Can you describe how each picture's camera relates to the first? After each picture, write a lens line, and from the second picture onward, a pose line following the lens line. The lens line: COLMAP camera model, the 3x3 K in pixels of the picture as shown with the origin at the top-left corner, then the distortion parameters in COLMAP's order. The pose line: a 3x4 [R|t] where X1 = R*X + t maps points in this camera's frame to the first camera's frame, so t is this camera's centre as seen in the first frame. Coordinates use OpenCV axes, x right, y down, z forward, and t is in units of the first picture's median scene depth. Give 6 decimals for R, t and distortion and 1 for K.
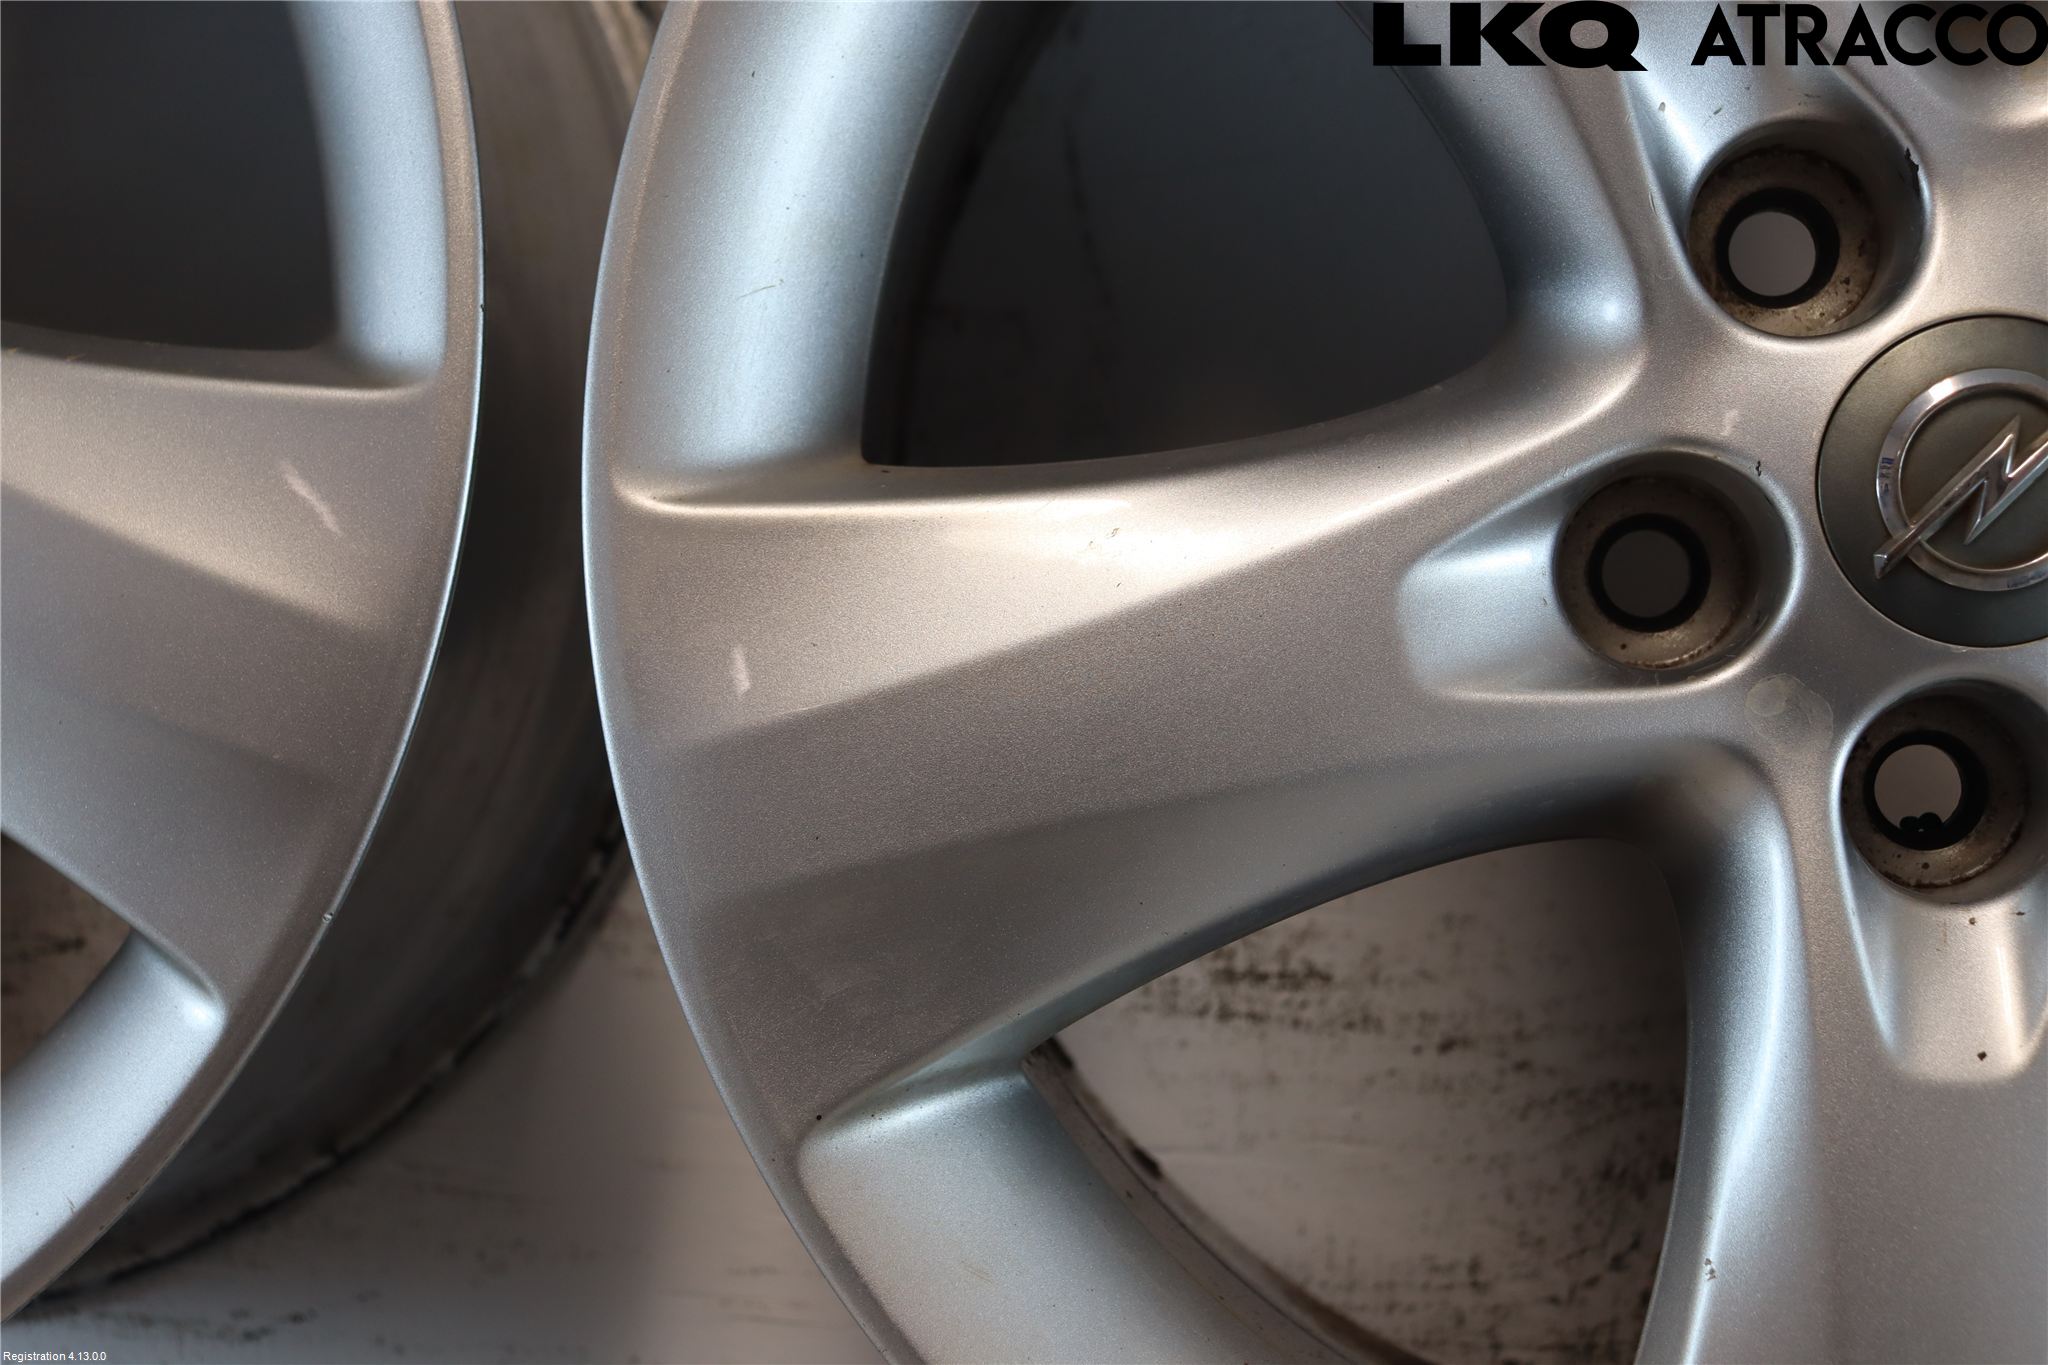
lens RADIAL K [[2826.2, 0, 1024.0], [0, 2826.2, 682.5], [0, 0, 1]] dist [0.013109, 0.056297]
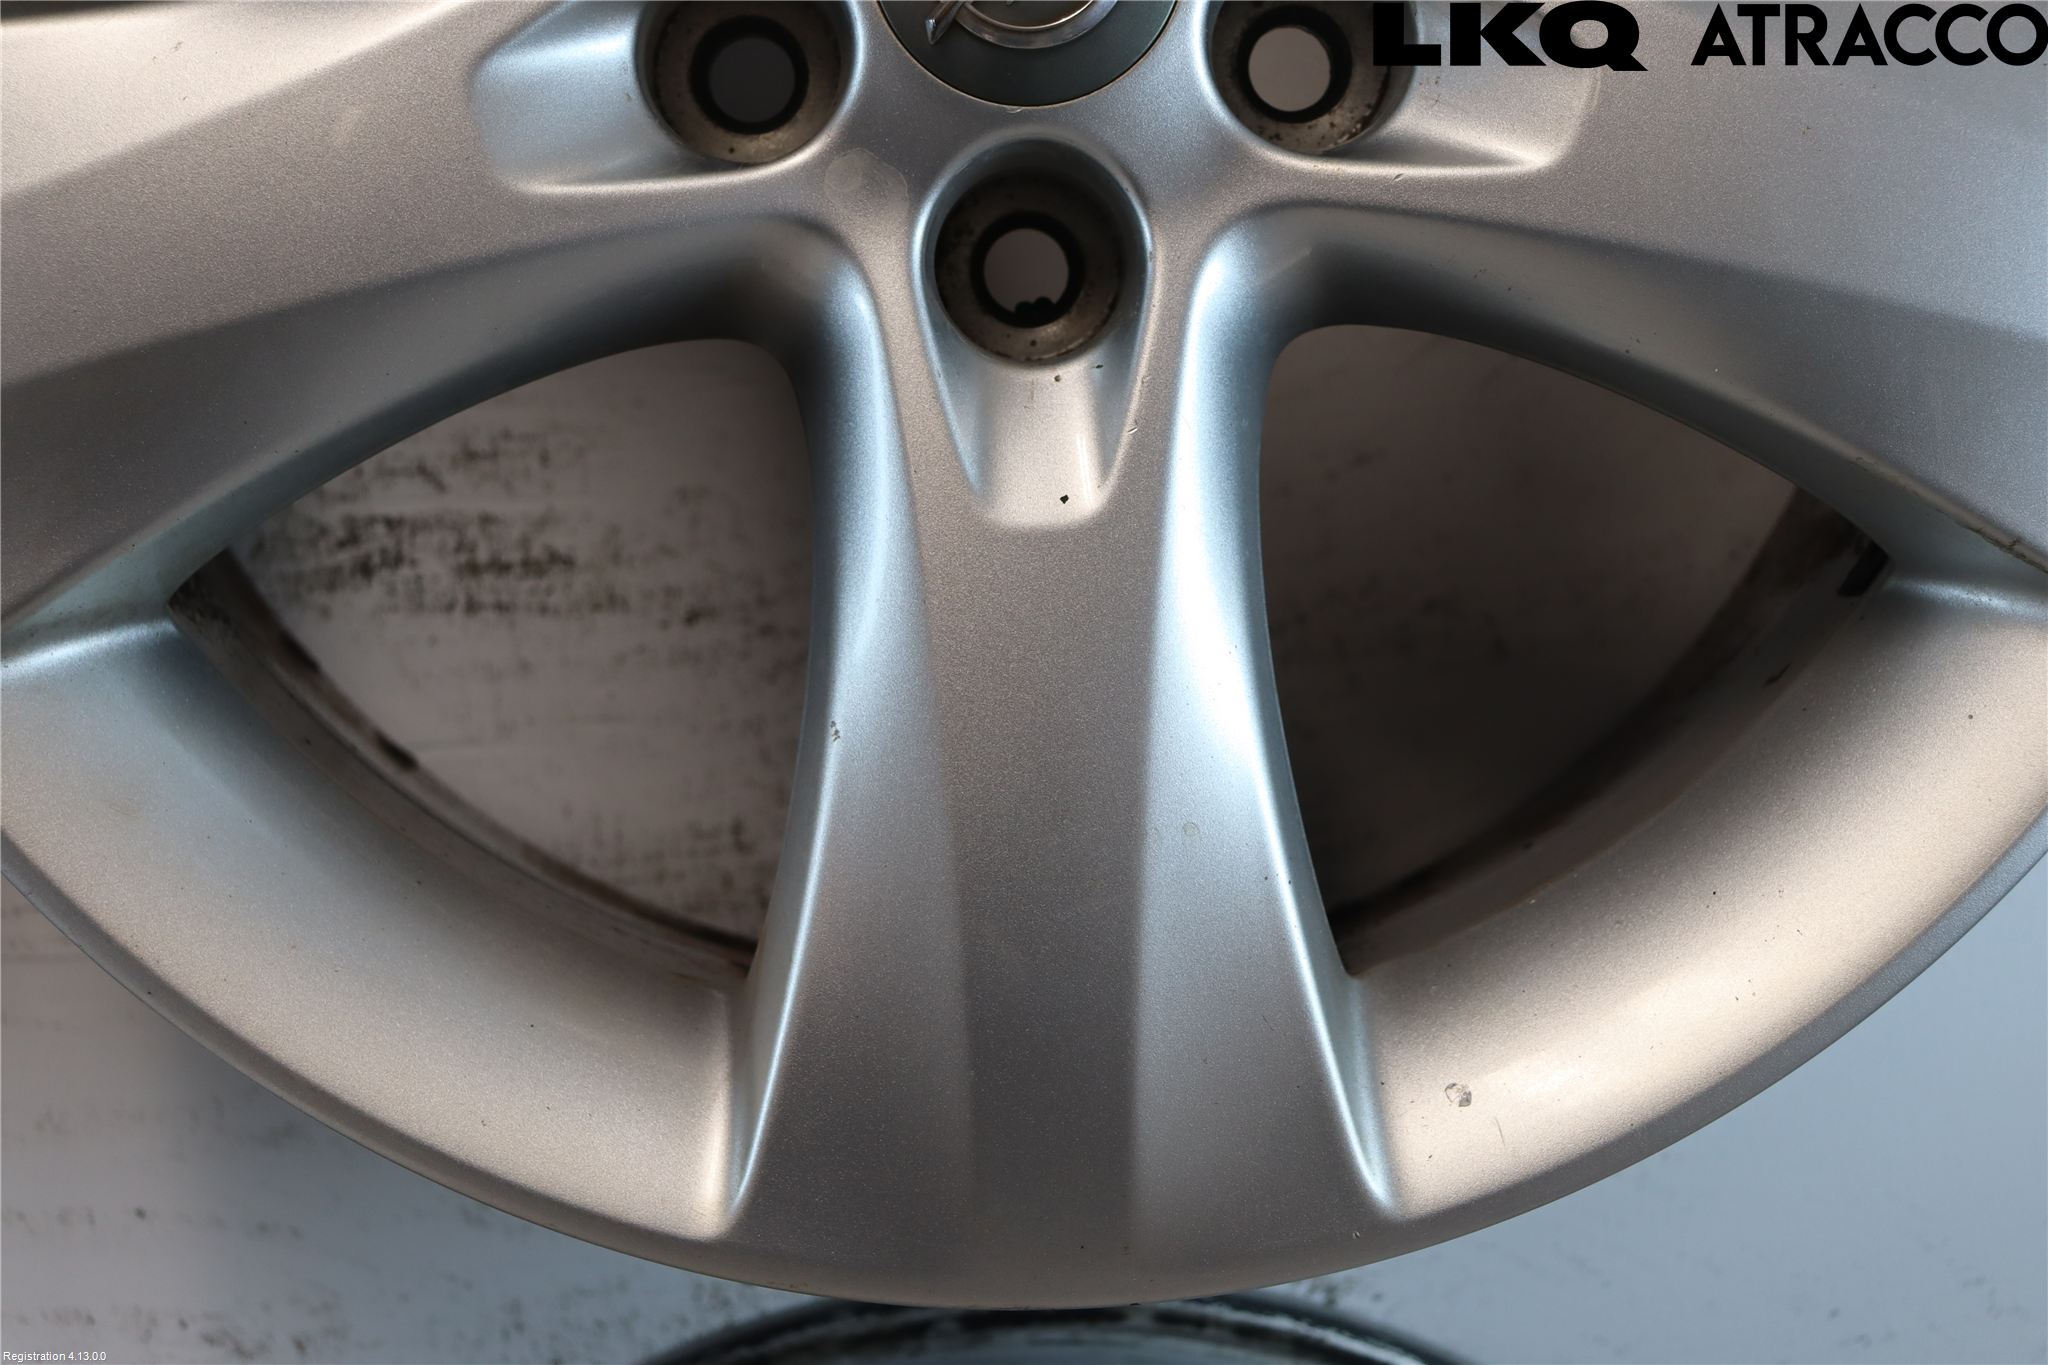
lens RADIAL K [[2826.2, 0, 1024.0], [0, 2826.2, 682.5], [0, 0, 1]] dist [0.013109, 0.056297]
pose [[0.983817, -0.088185, 0.155970, 0.106128], [0.076280, 0.993812, 0.080744, 0.078518], [-0.162125, -0.067540, 0.984456, -0.024856]]
